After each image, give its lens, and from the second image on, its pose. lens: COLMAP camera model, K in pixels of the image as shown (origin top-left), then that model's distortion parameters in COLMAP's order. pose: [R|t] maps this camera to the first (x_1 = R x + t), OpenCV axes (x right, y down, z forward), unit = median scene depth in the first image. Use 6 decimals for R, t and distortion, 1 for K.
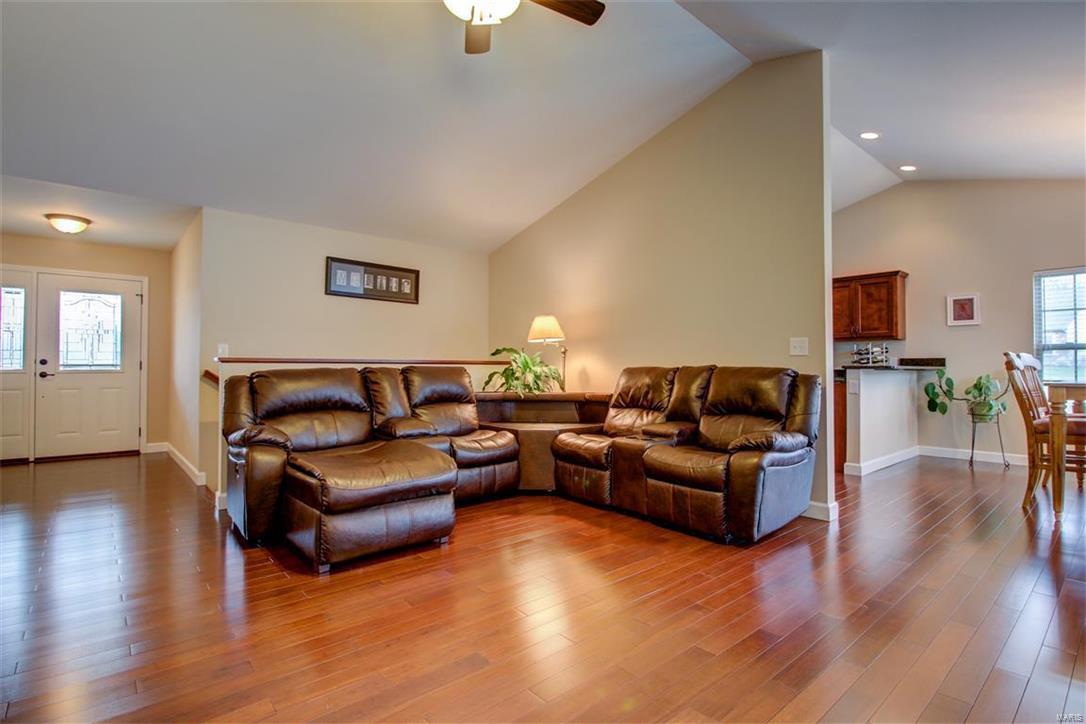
lens RADIAL K [[515.6, 0, 543.0], [0, 515.6, 362.0], [0, 0, 1]] dist [-0.014836, -0.000166]
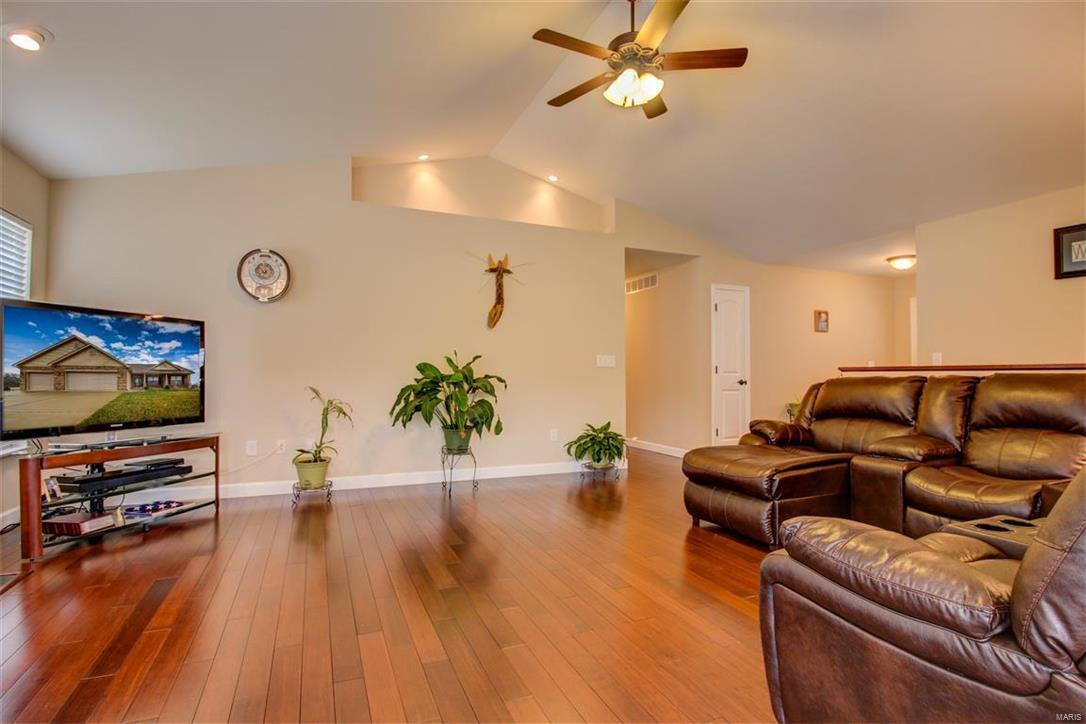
lens RADIAL K [[515.5, 0, 543.5], [0, 515.5, 369.9], [0, 0, 1]] dist [-0.034188, -0.000774]
pose [[-0.281750, -0.011367, -0.959421, 0.457839], [0.006586, 0.999883, -0.013781, 0.006910], [0.959465, -0.010202, -0.281642, 0.448445]]
